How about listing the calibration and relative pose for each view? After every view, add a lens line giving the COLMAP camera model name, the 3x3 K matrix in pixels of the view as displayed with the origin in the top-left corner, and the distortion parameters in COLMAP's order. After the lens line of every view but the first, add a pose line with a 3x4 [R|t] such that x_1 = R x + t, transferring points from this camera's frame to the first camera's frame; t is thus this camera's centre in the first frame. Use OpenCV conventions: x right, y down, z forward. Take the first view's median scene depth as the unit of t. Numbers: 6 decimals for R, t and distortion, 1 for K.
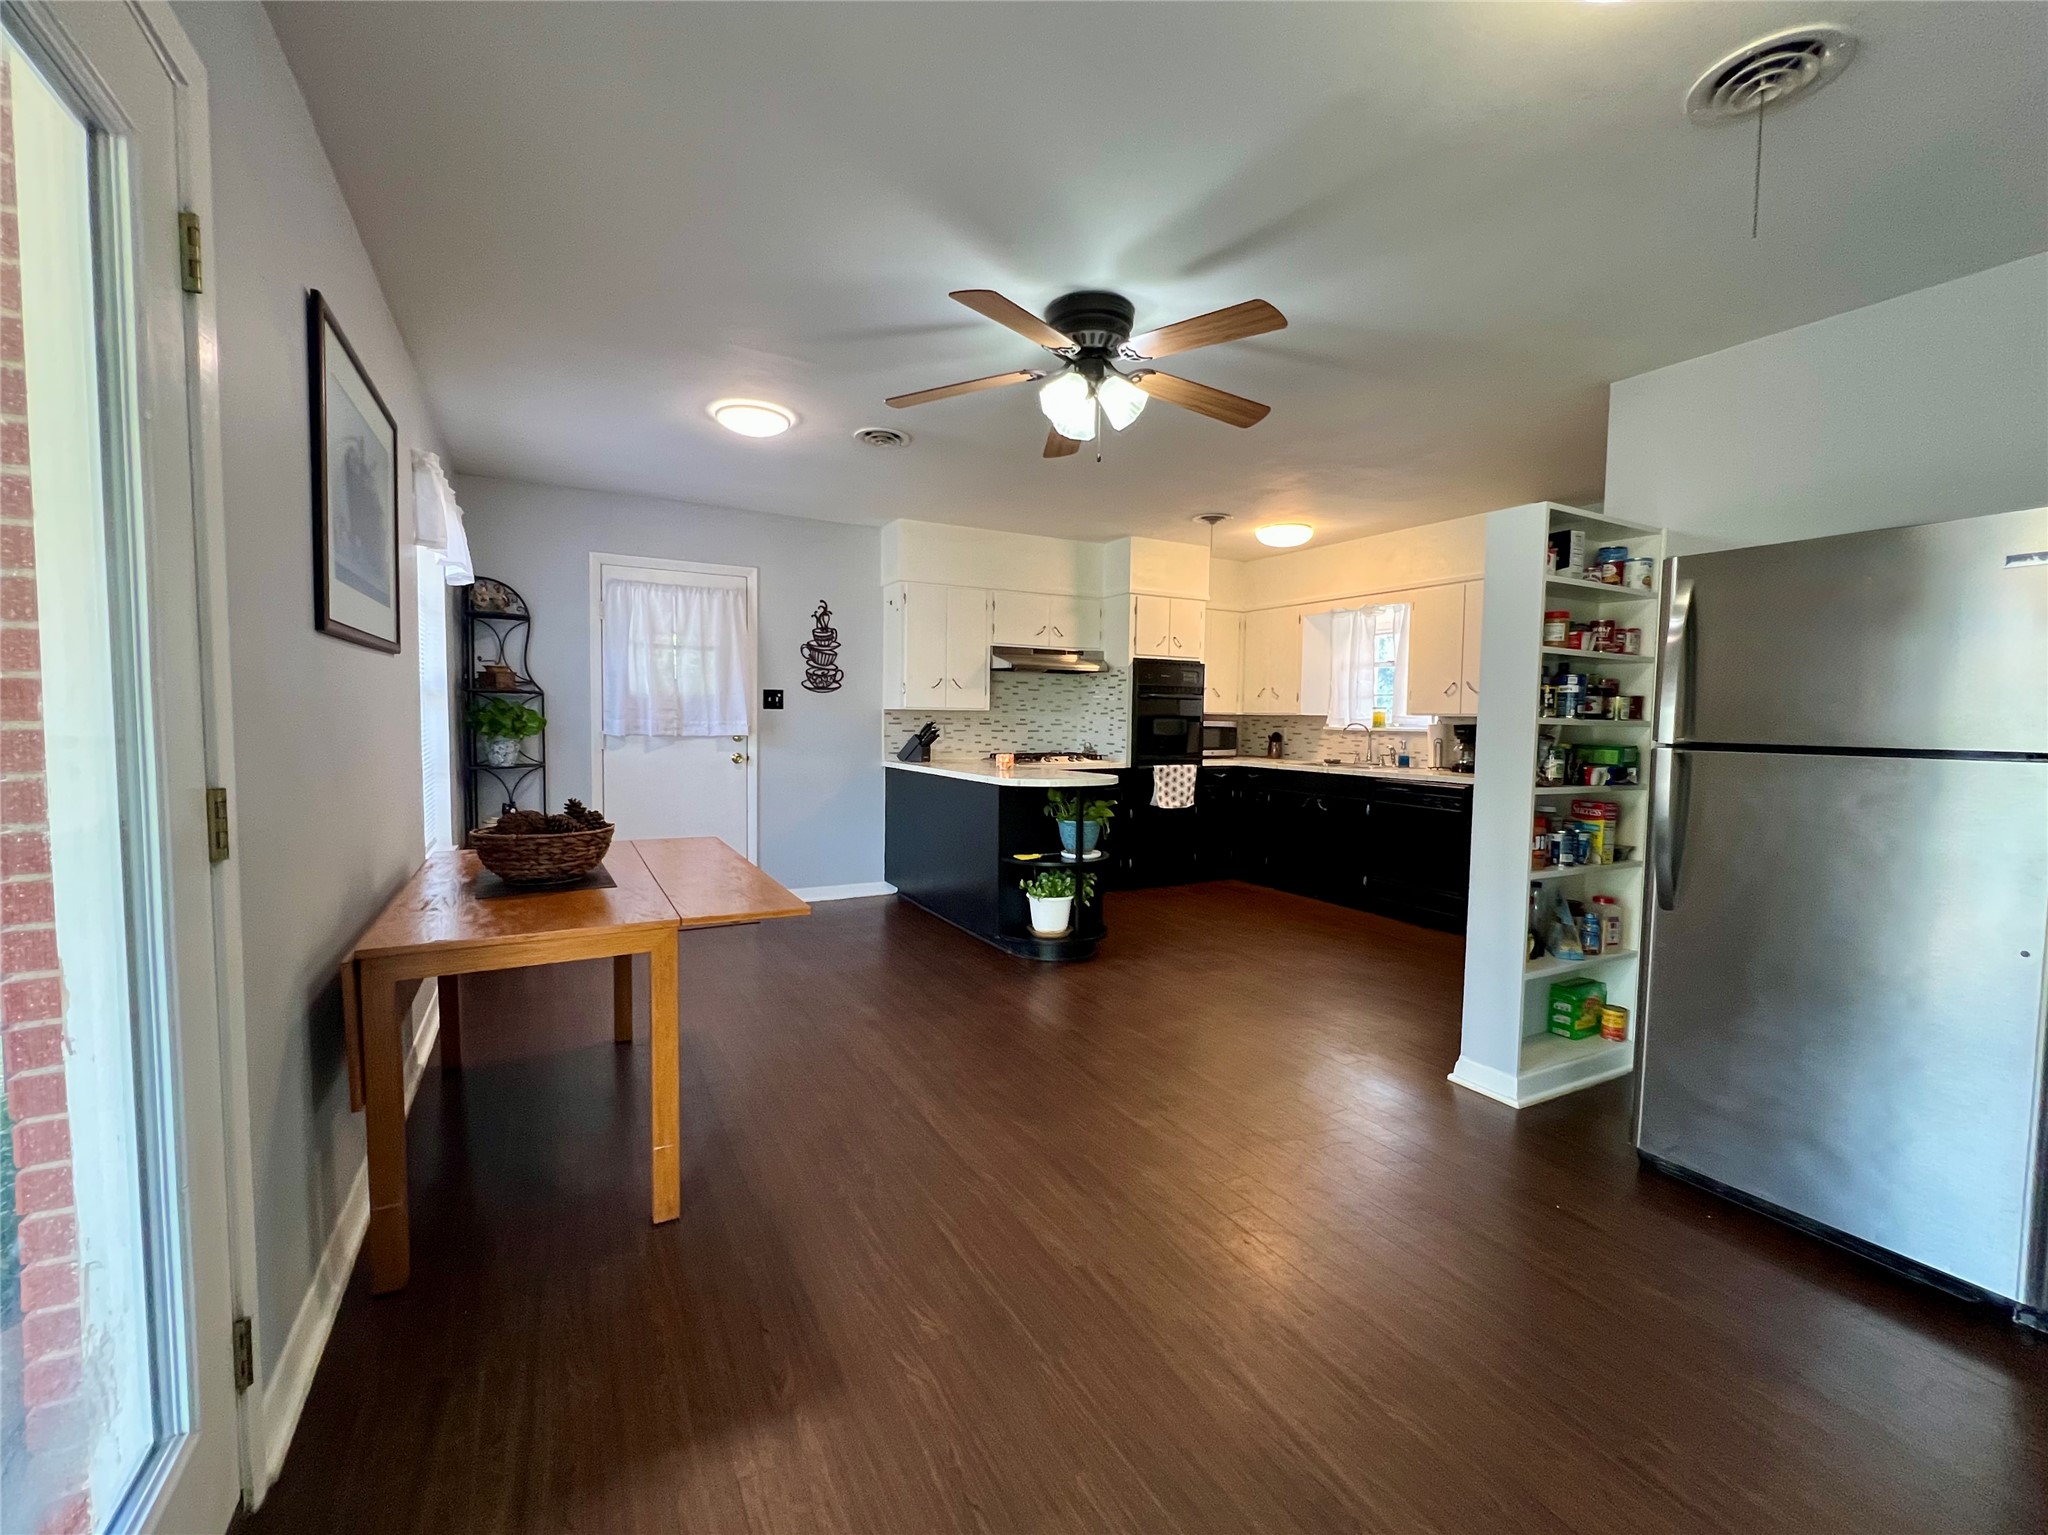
lens RADIAL K [[831.5, 0, 1016.0], [0, 831.5, 761.8], [0, 0, 1]] dist [0.001657, 0.000438]
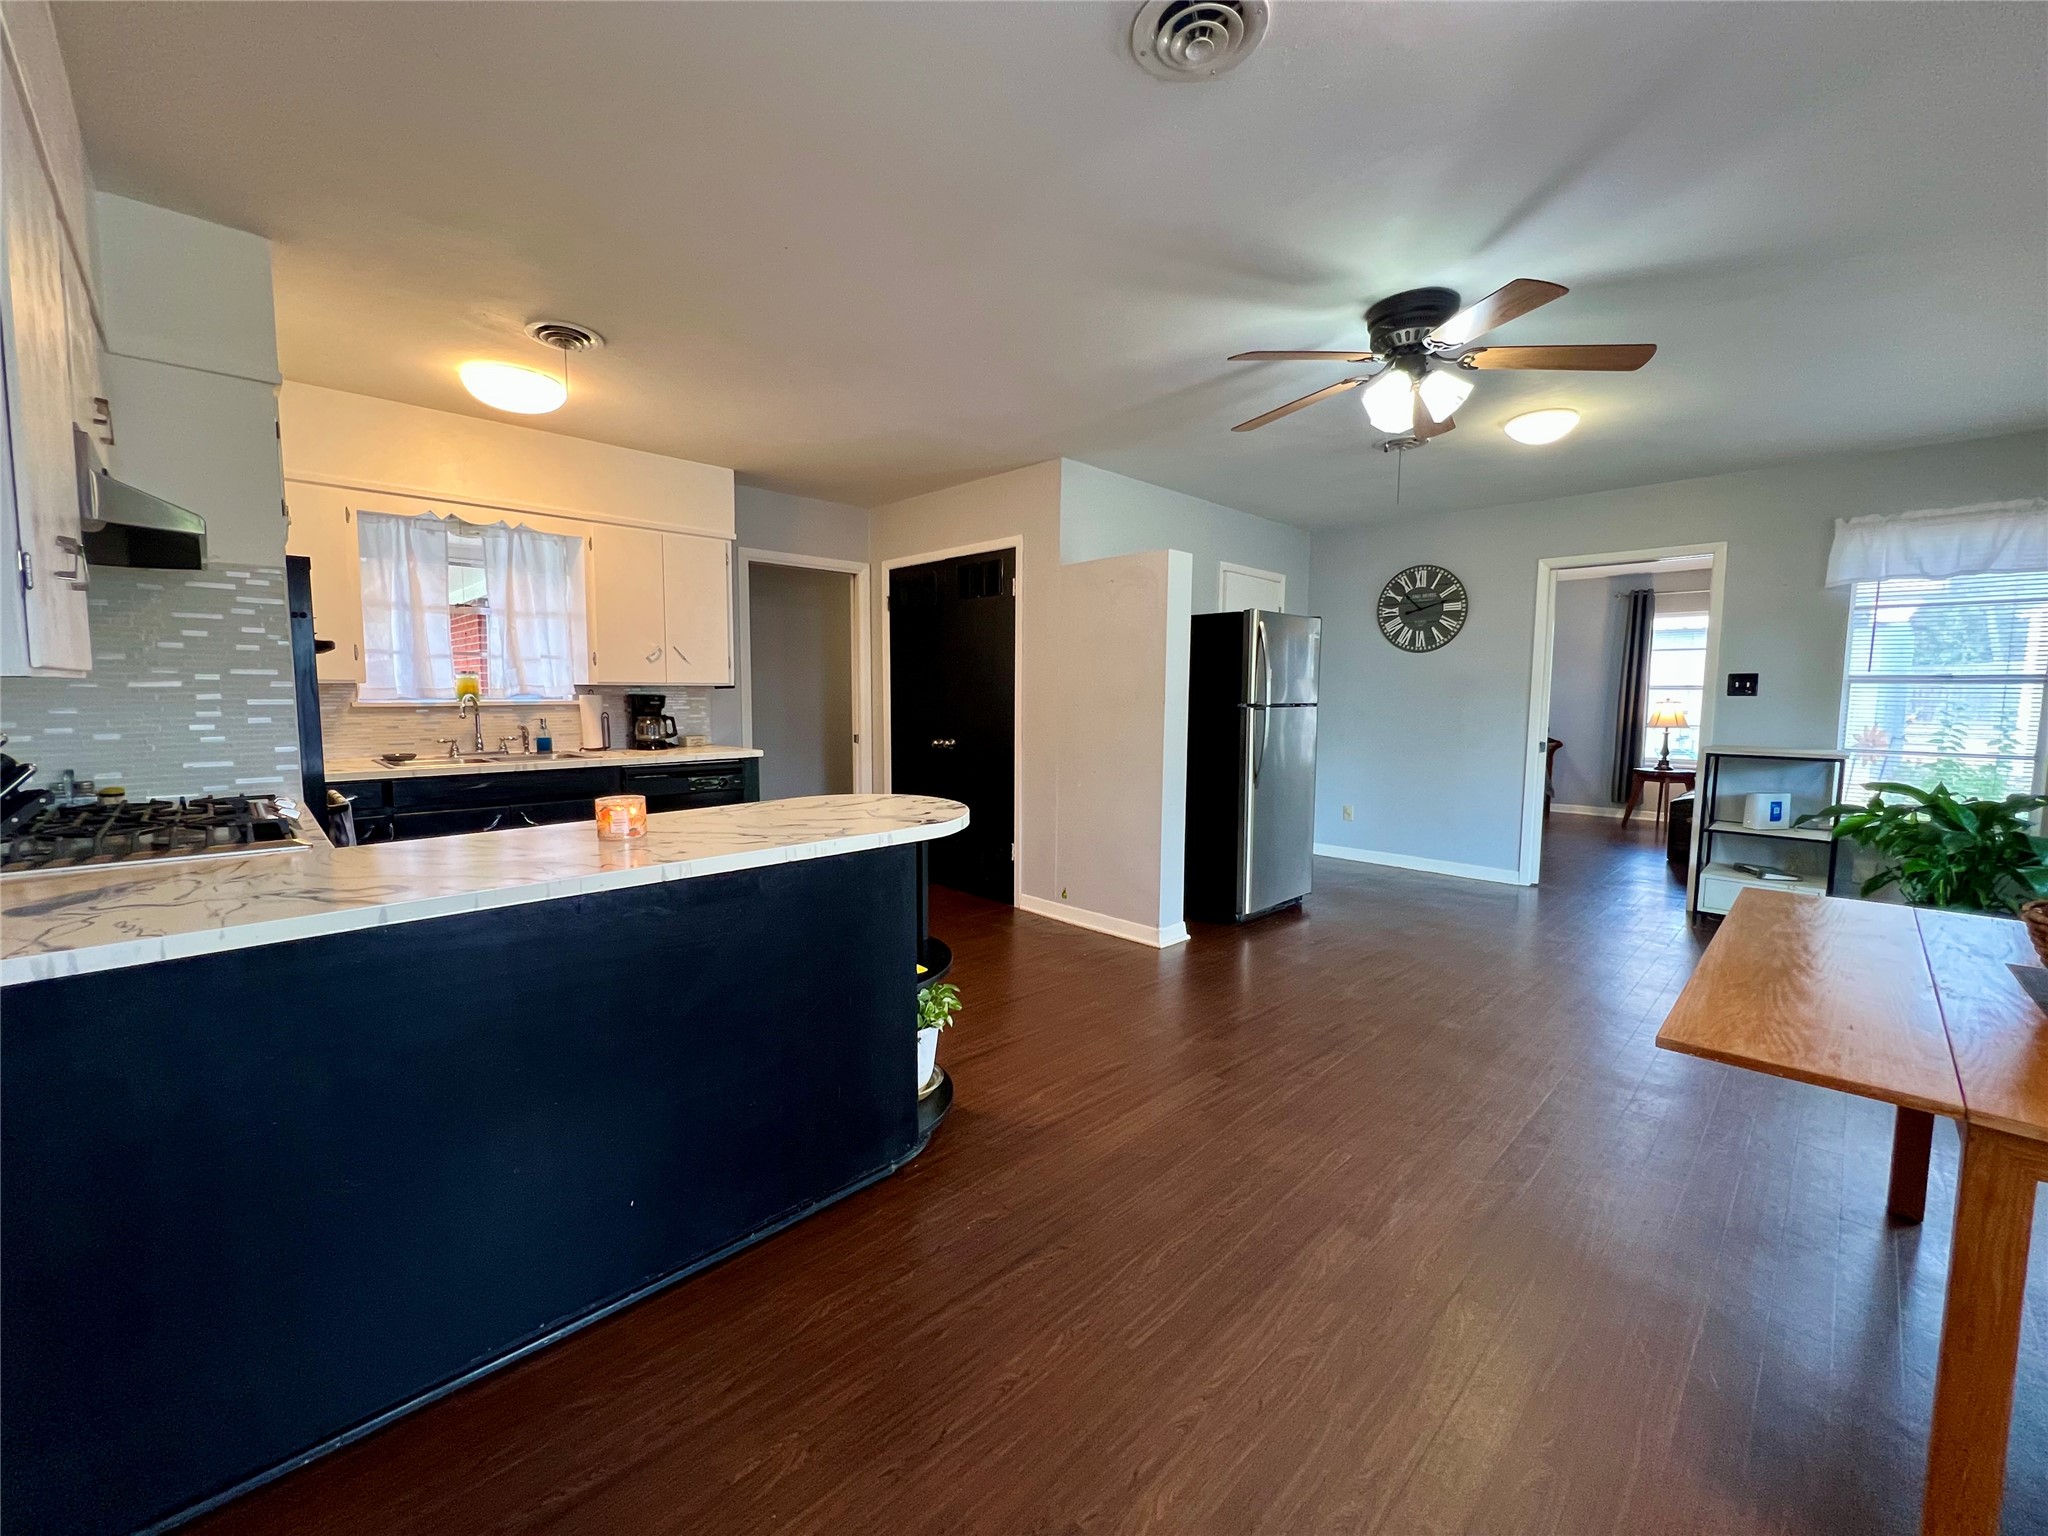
lens RADIAL K [[831.5, 0, 1016.0], [0, 831.5, 762.3], [0, 0, 1]] dist [0.001657, 0.000438]
pose [[-0.288729, -0.095021, 0.952684, -0.835552], [0.044560, 0.992651, 0.112513, -0.113986], [-0.956373, 0.074937, -0.282373, 1.784562]]
